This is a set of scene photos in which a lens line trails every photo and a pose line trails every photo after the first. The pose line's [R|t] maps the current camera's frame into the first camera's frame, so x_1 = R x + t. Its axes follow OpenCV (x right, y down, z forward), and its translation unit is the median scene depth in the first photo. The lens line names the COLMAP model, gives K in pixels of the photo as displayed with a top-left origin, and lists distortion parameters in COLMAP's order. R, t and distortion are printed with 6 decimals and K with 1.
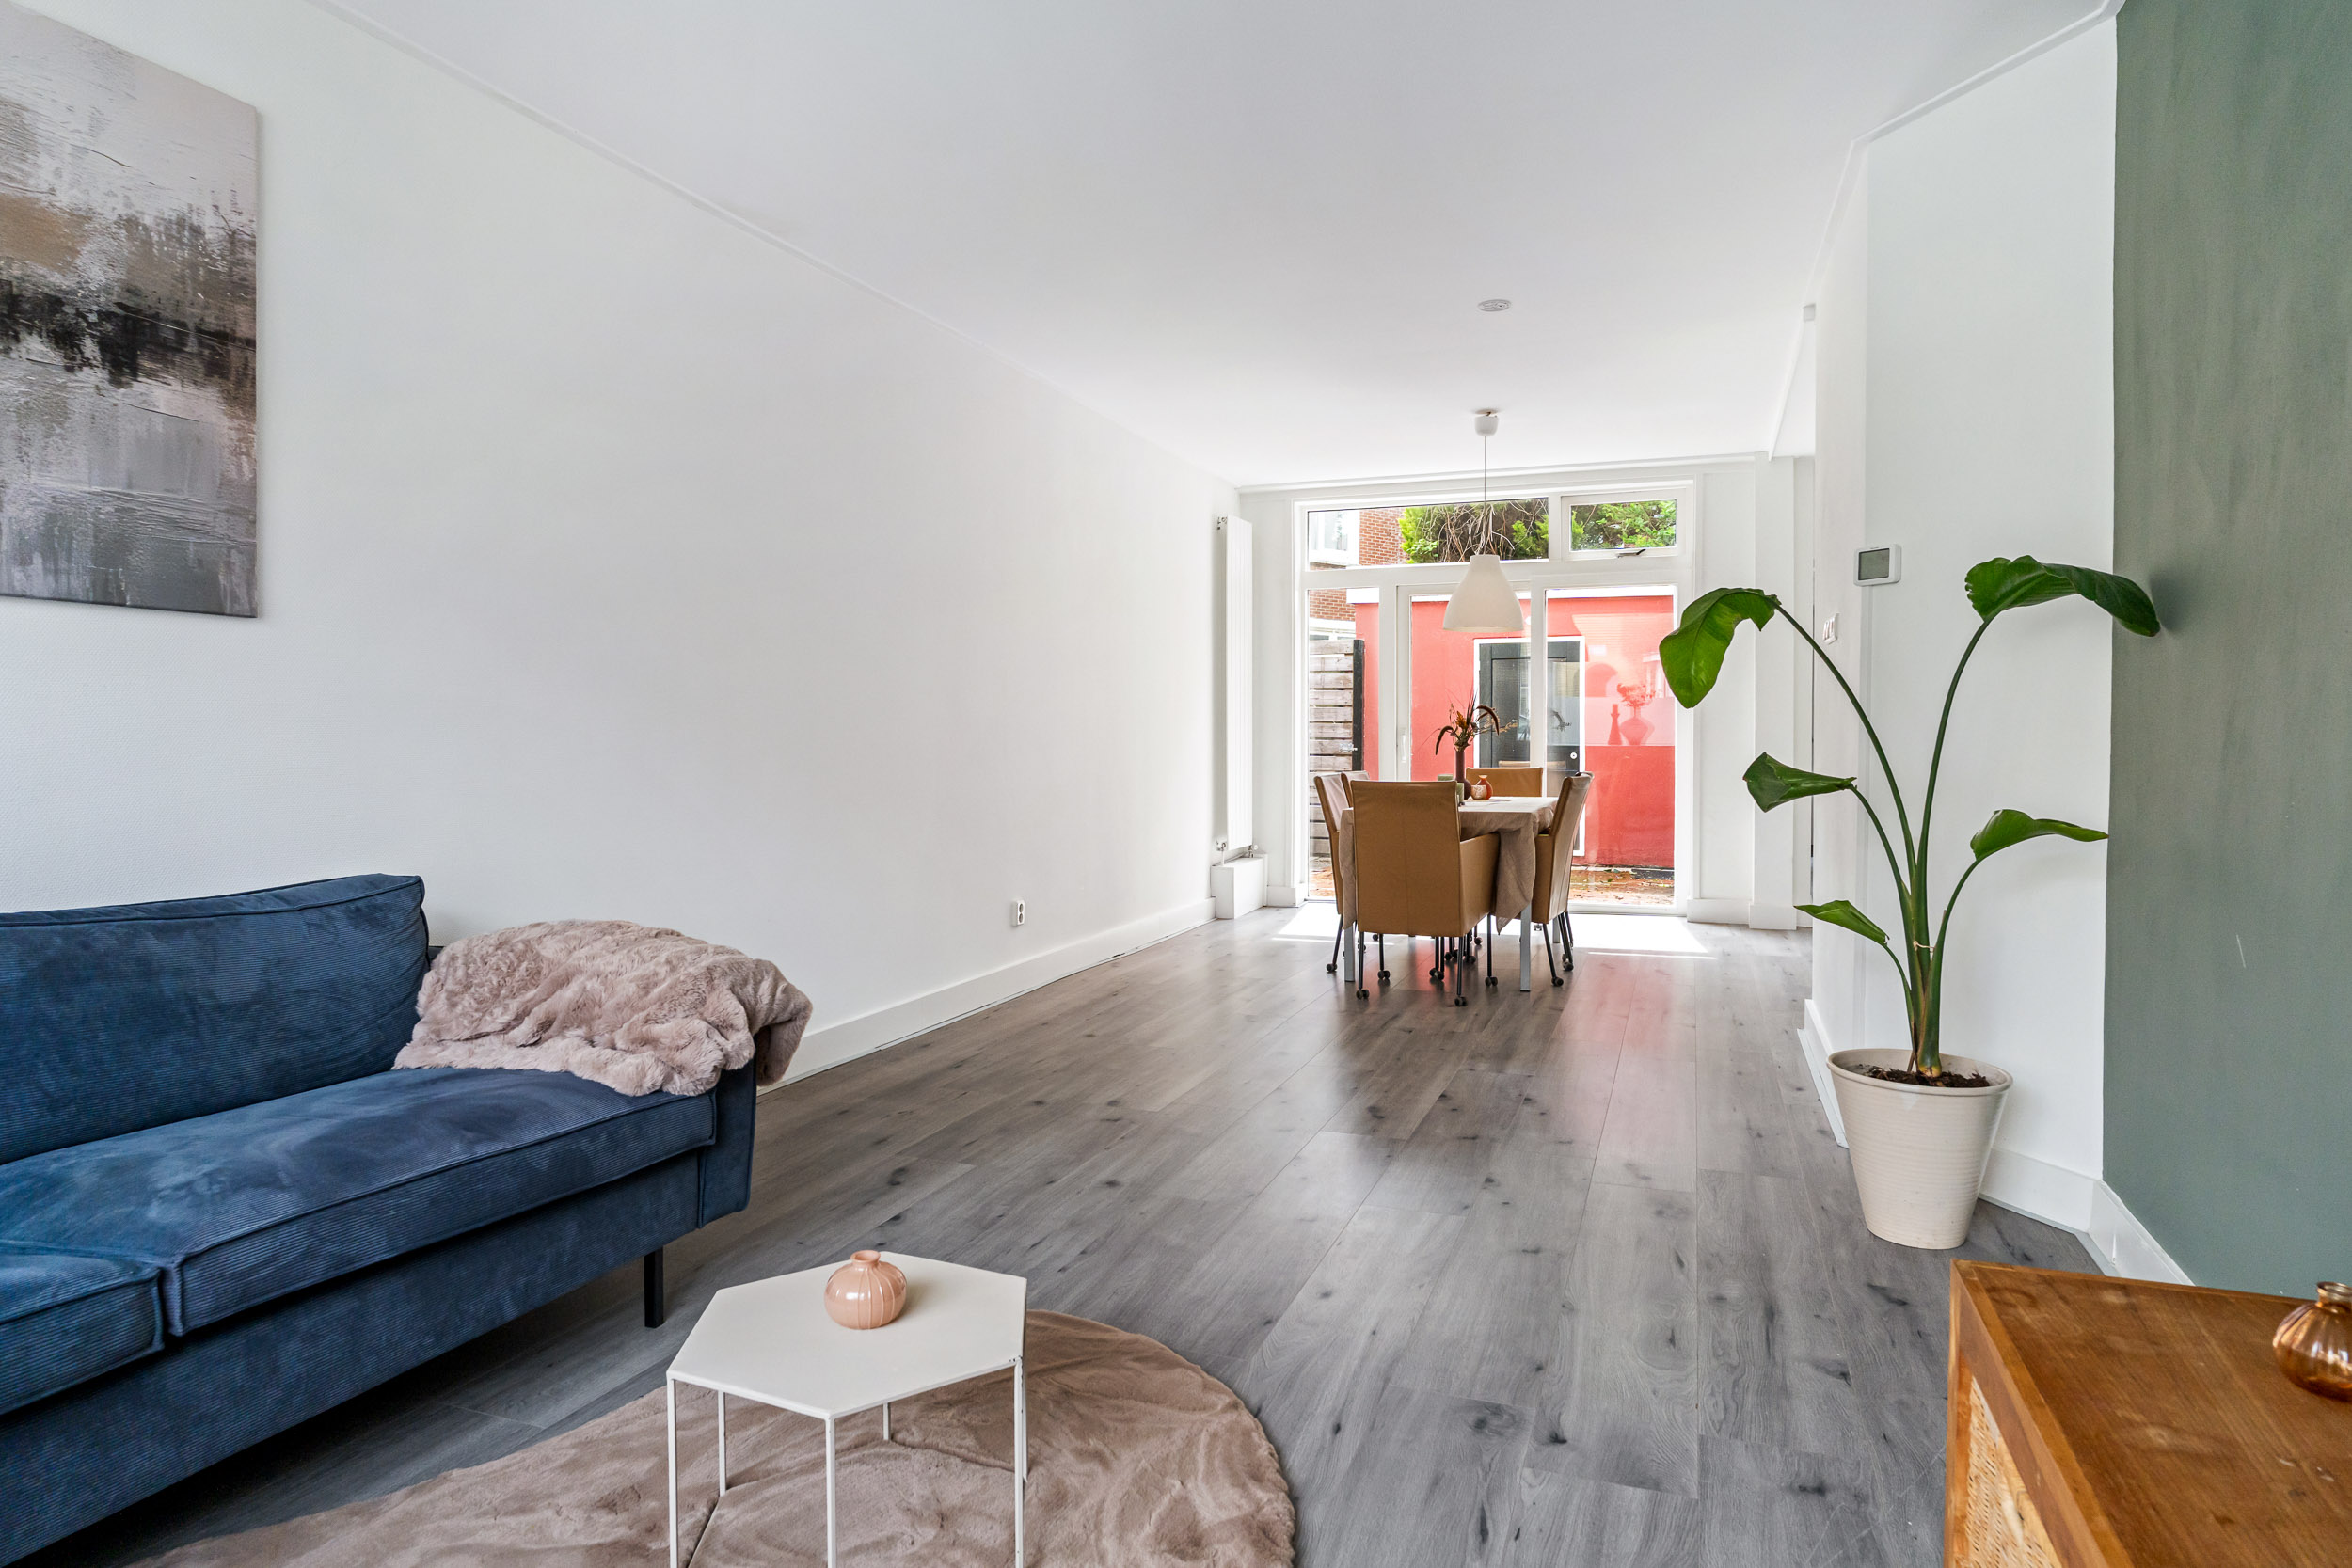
lens RADIAL K [[1405.5, 0, 1181.0], [0, 1405.5, 776.0], [0, 0, 1]] dist [-0.003963, 0.002624]
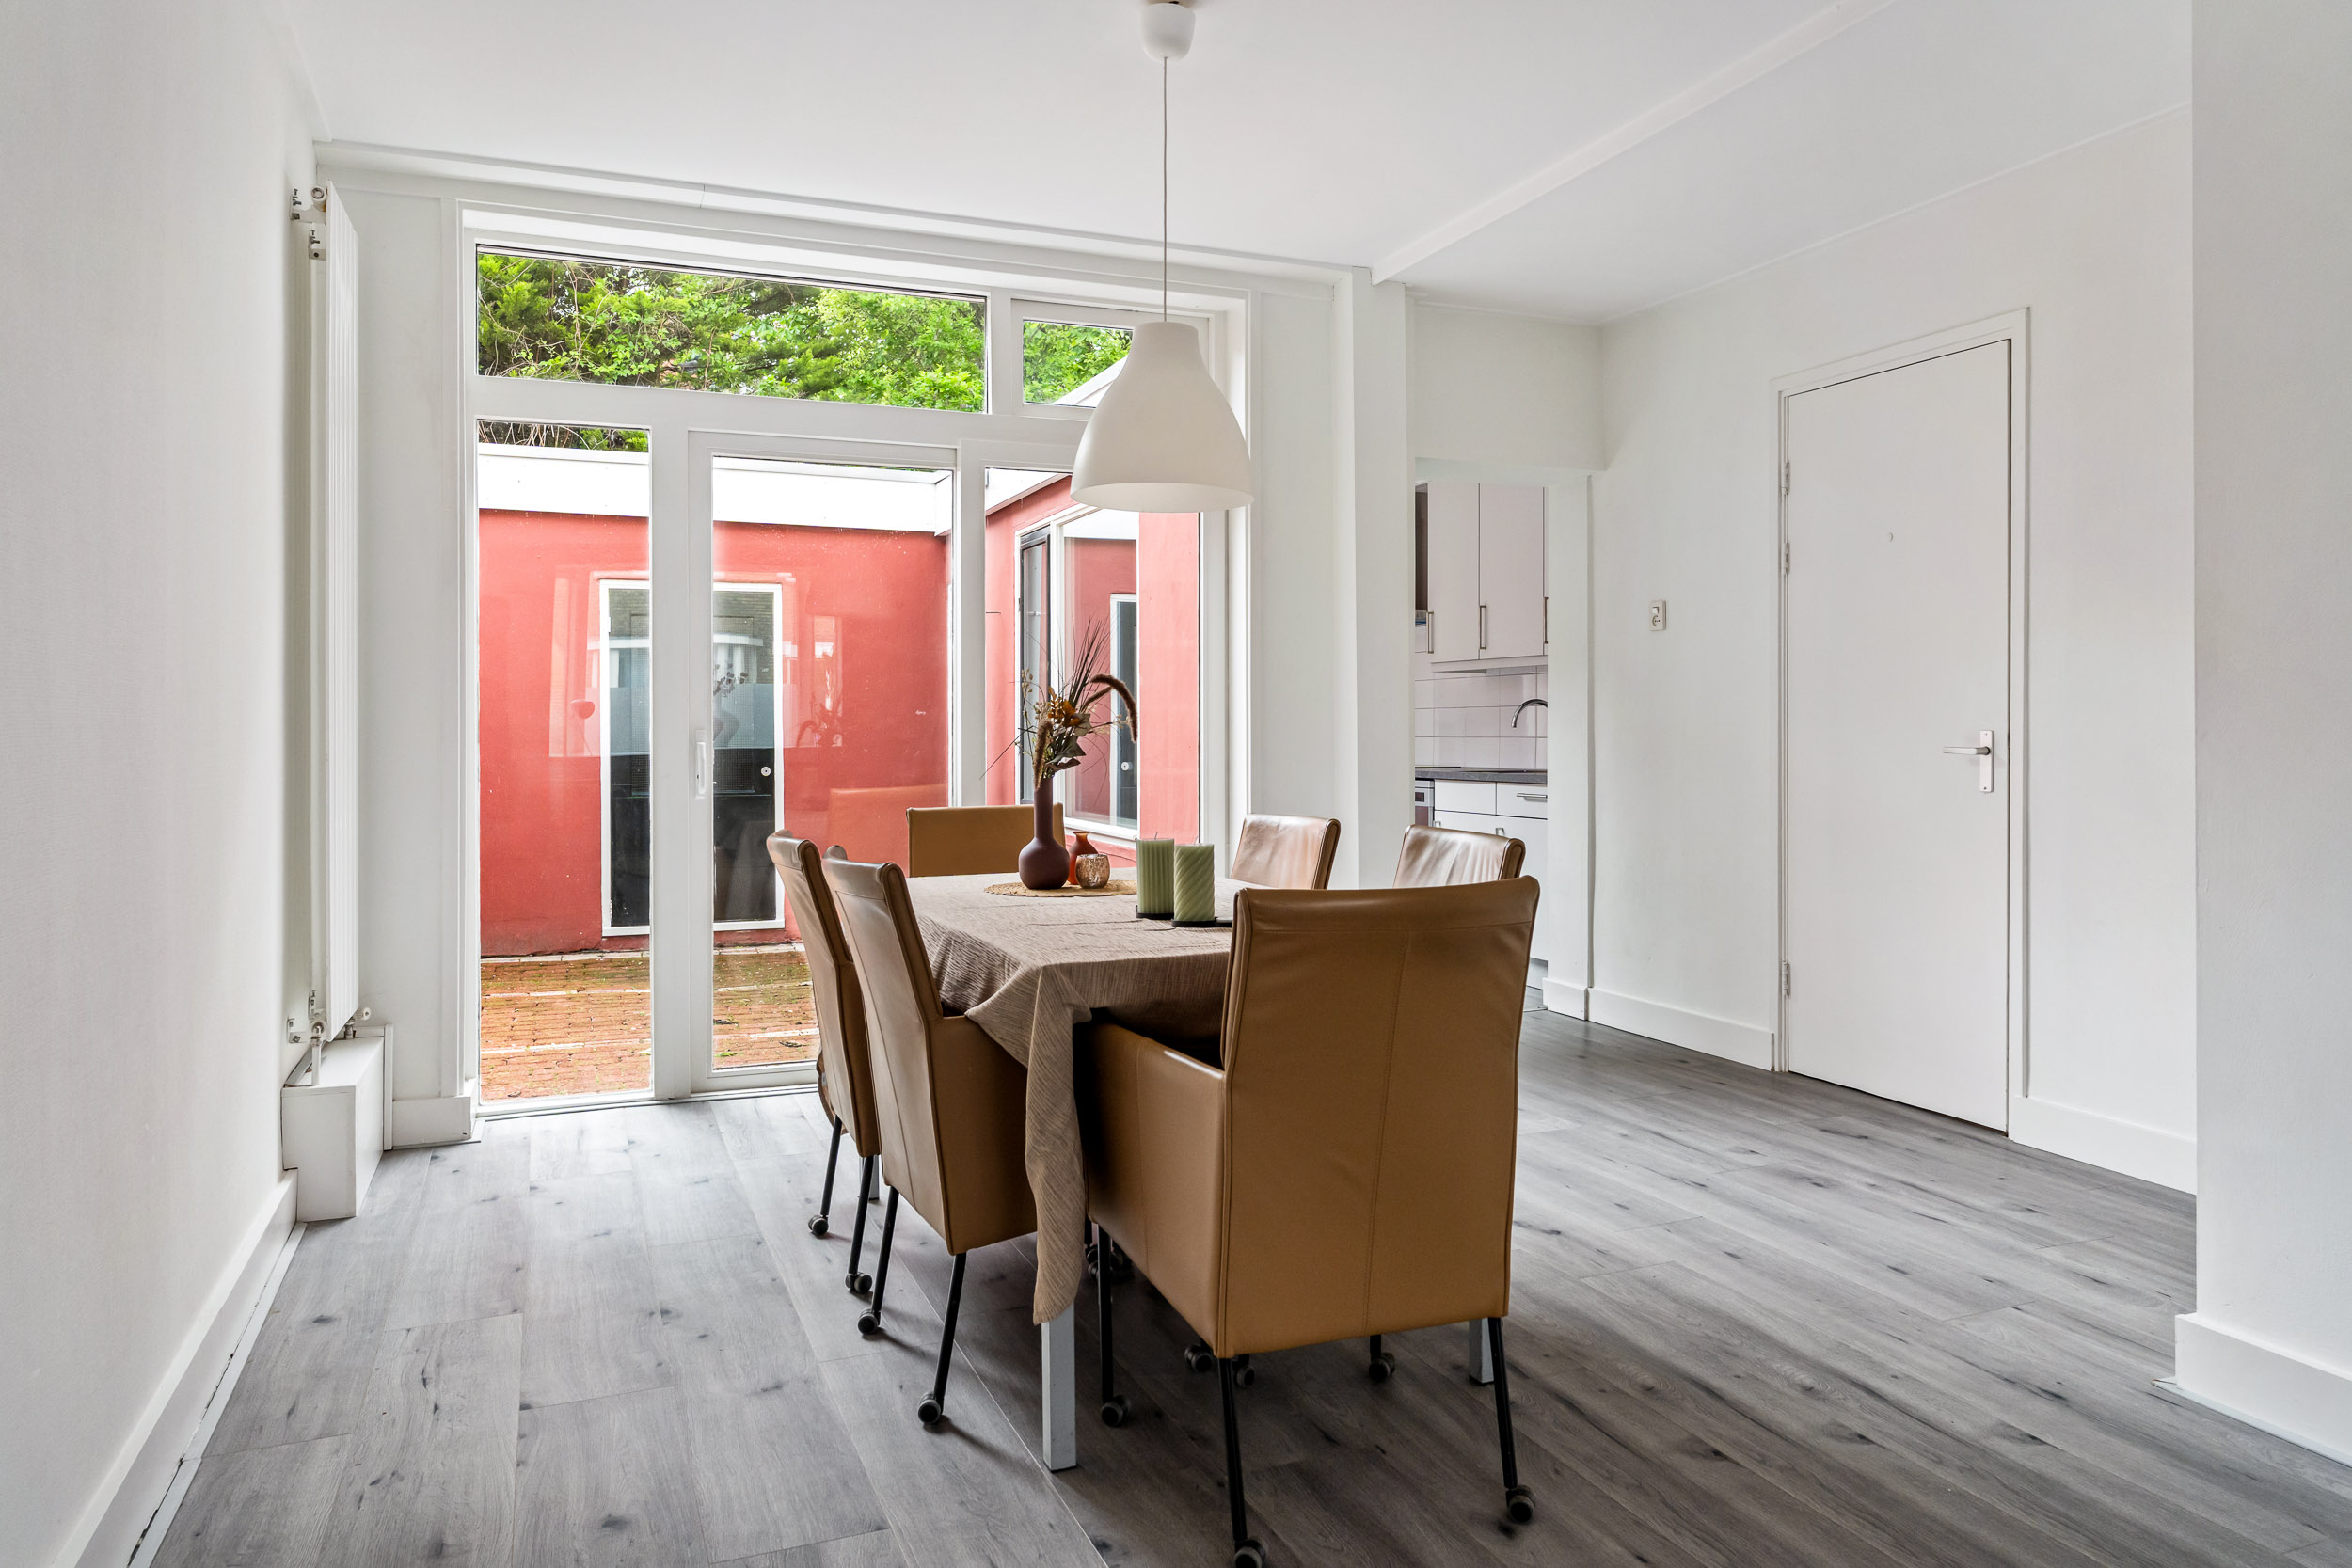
lens RADIAL K [[1551.3, 0, 1190.8], [0, 1551.3, 760.8], [0, 0, 1]] dist [0.006783, 0.001383]
pose [[0.730920, -0.018546, 0.682211, -0.273553], [0.026922, 0.999636, -0.001668, -0.060145], [-0.681932, 0.019586, 0.731153, 1.640559]]
